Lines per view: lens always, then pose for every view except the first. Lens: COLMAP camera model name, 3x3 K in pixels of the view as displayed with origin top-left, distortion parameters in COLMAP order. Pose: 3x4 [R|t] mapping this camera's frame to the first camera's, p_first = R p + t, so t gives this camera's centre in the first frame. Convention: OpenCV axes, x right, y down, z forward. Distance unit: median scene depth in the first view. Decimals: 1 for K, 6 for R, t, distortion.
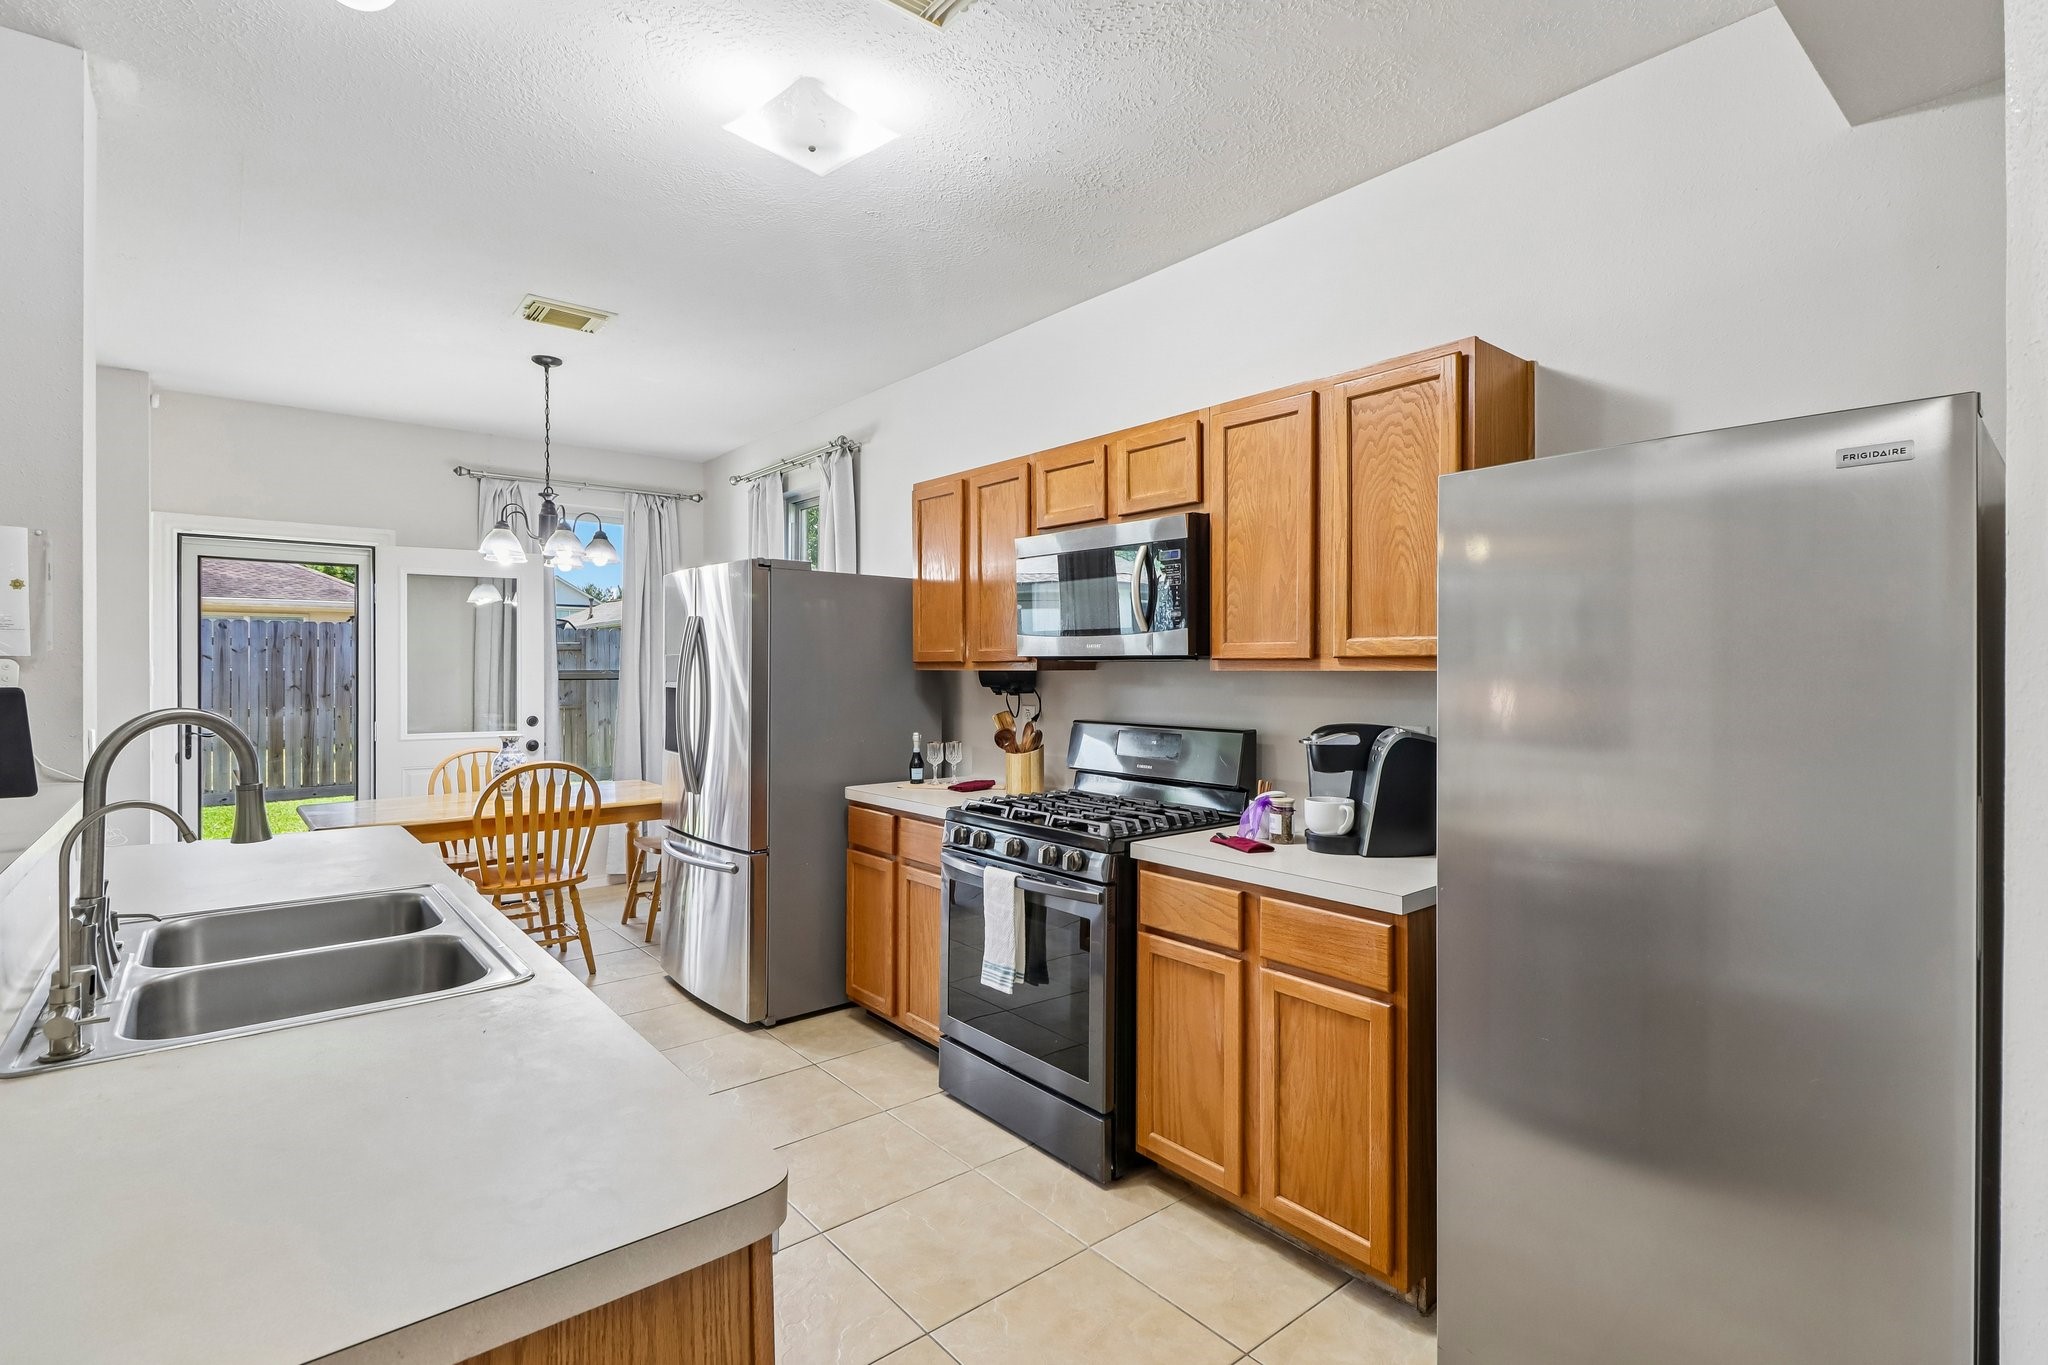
lens RADIAL K [[959.0, 0, 1033.9], [0, 959.0, 664.2], [0, 0, 1]] dist [0.001722, -0.000392]
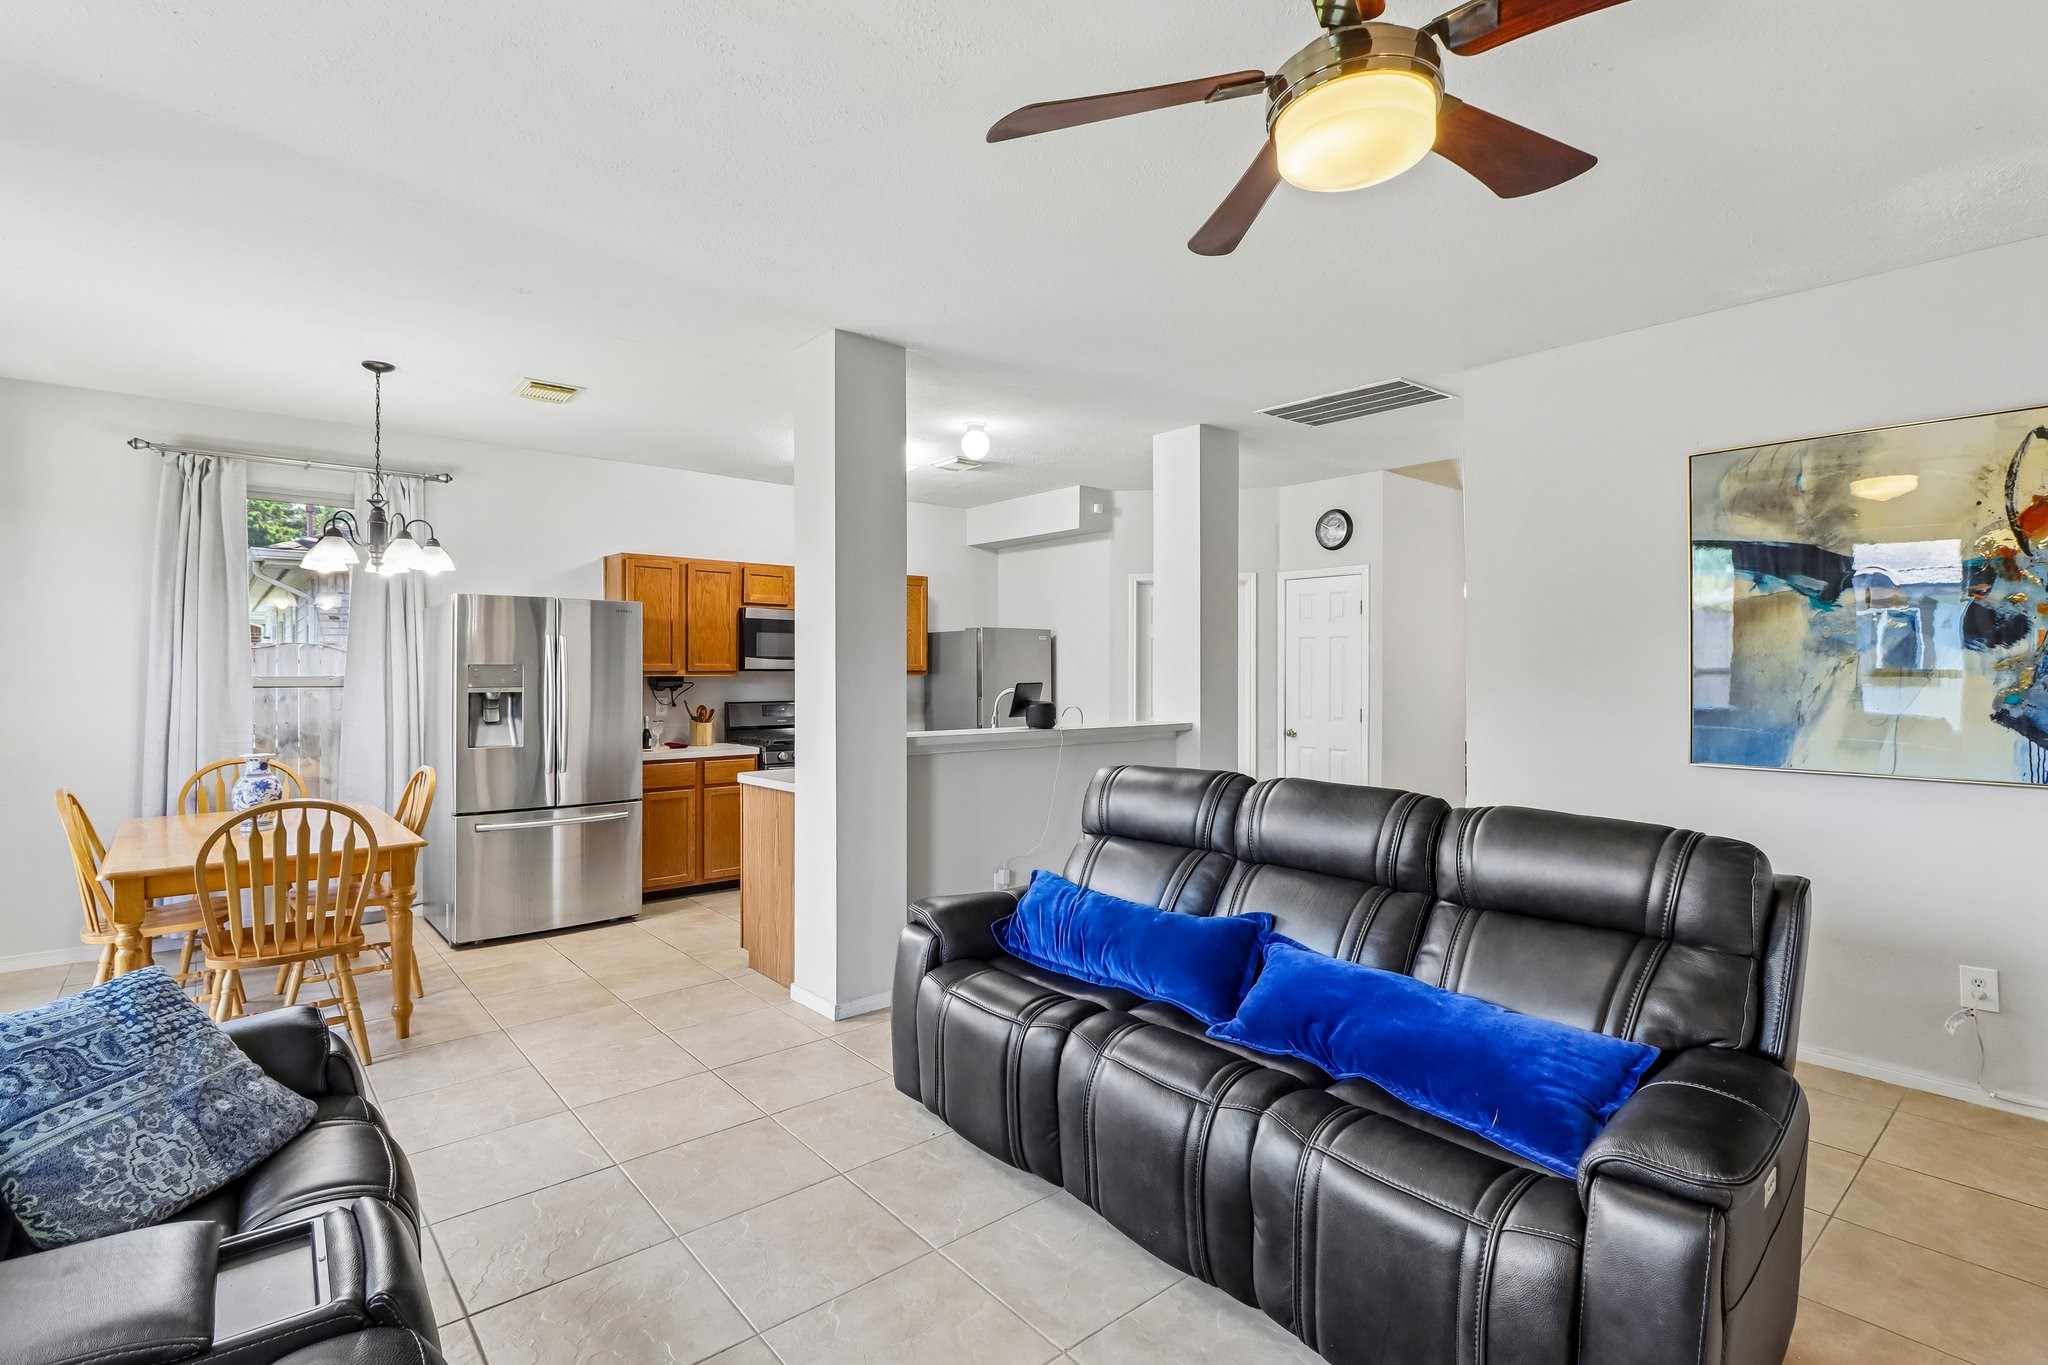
lens RADIAL K [[972.8, 0, 1035.4], [0, 972.8, 672.7], [0, 0, 1]] dist [0.032368, -0.000323]
pose [[-0.012256, -0.001832, 0.999923, -1.753967], [-0.006454, 0.999978, 0.001753, -0.007745], [-0.999904, -0.006432, -0.012268, 0.379771]]
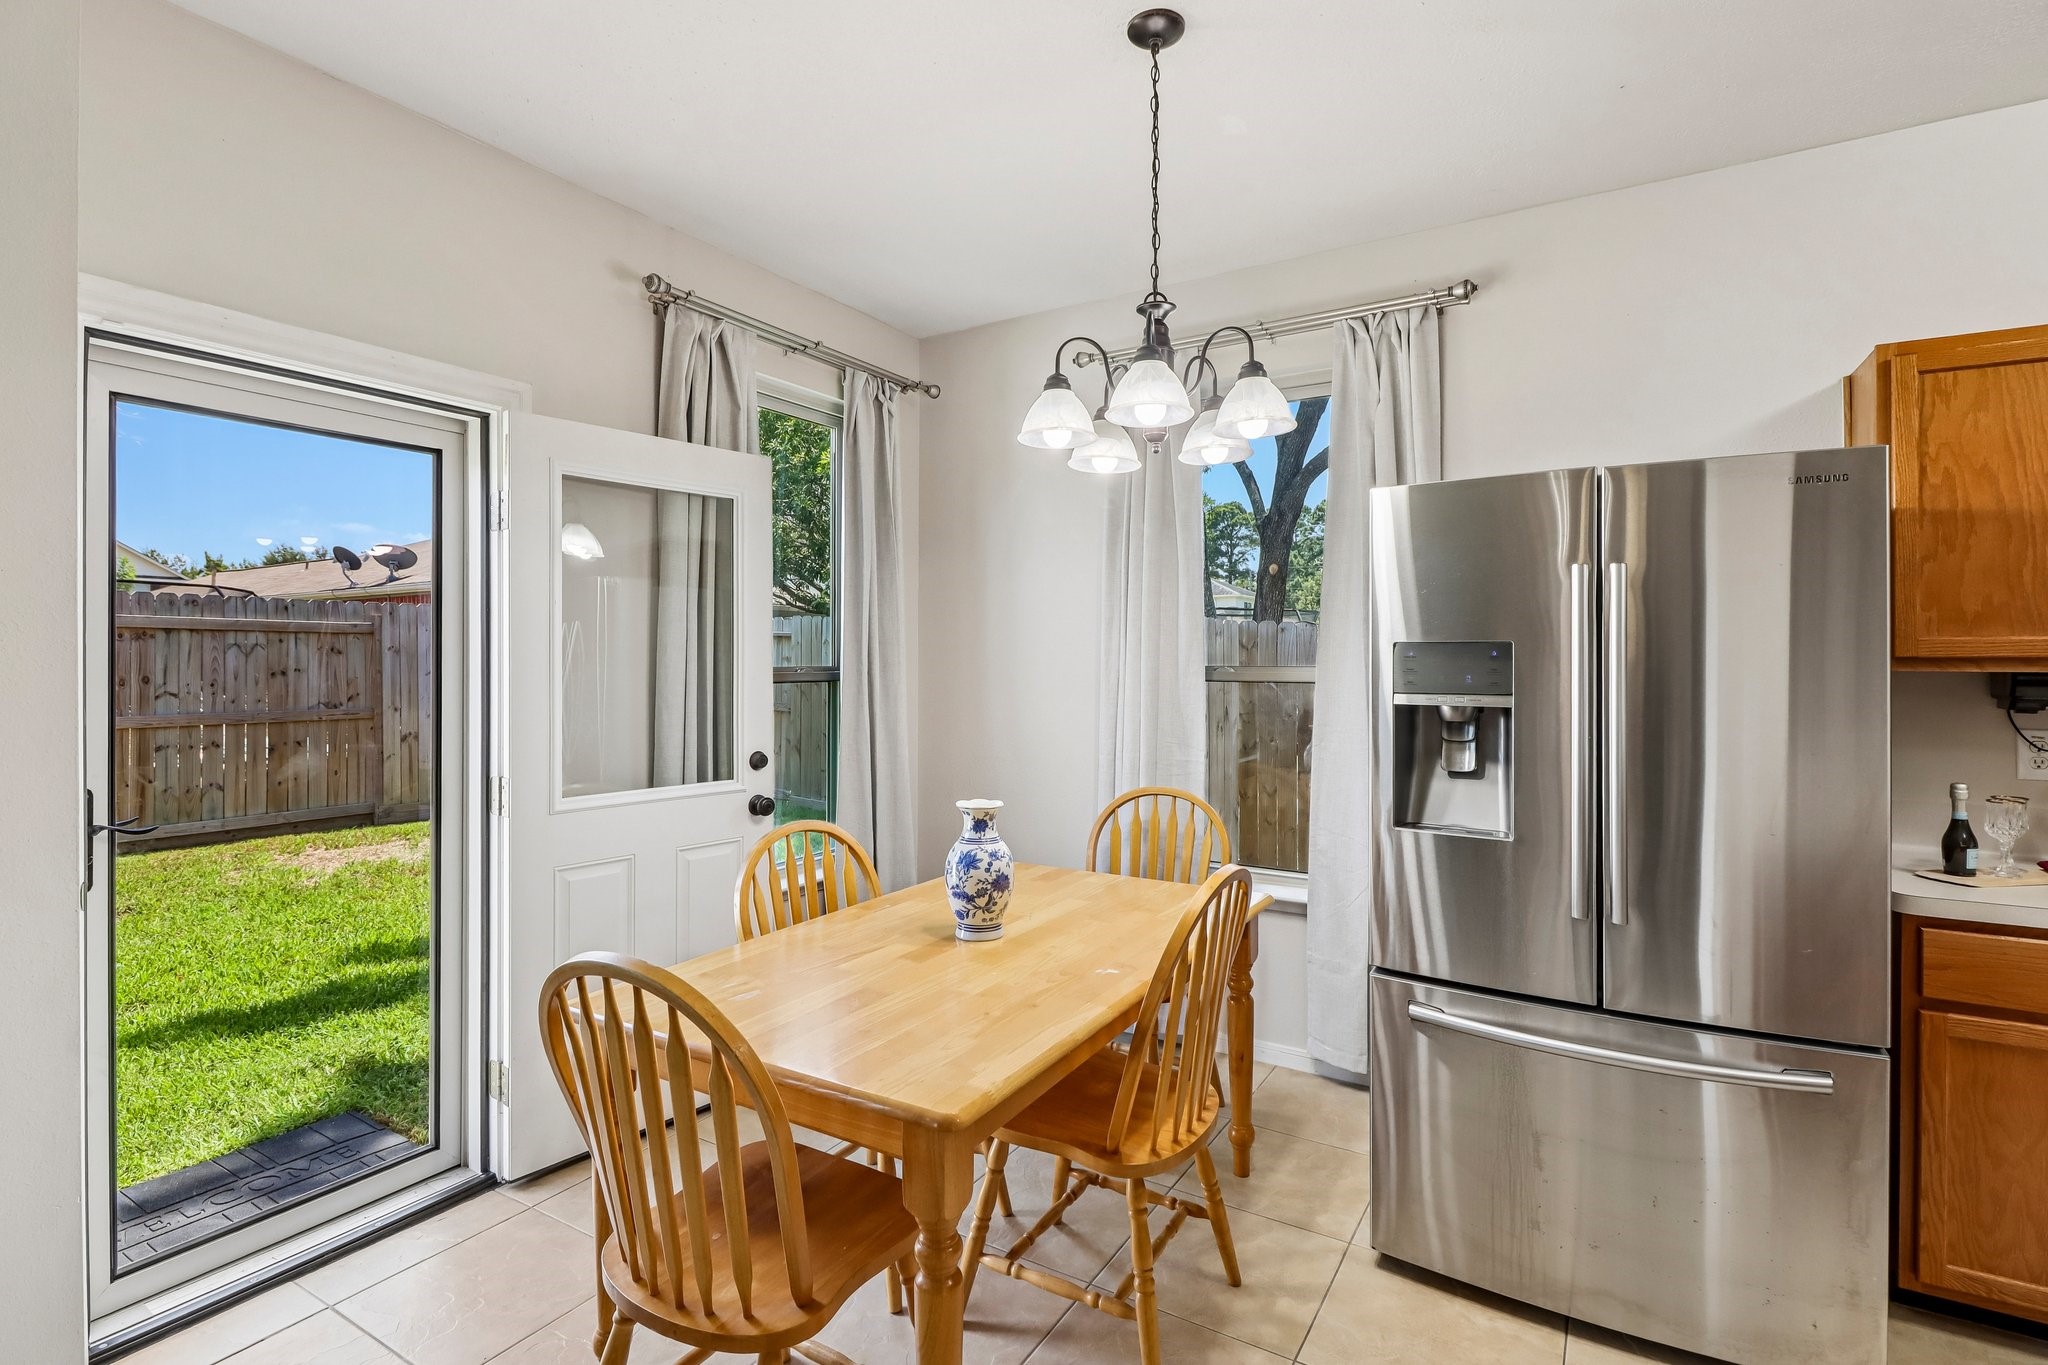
lens RADIAL K [[966.6, 0, 1033.3], [0, 966.6, 656.2], [0, 0, 1]] dist [0.000692, -0.000727]
pose [[0.947349, 0.004105, 0.320178, -0.821947], [-0.004674, 0.999989, 0.001007, -0.002309], [-0.320170, -0.002451, 0.947357, 0.638998]]
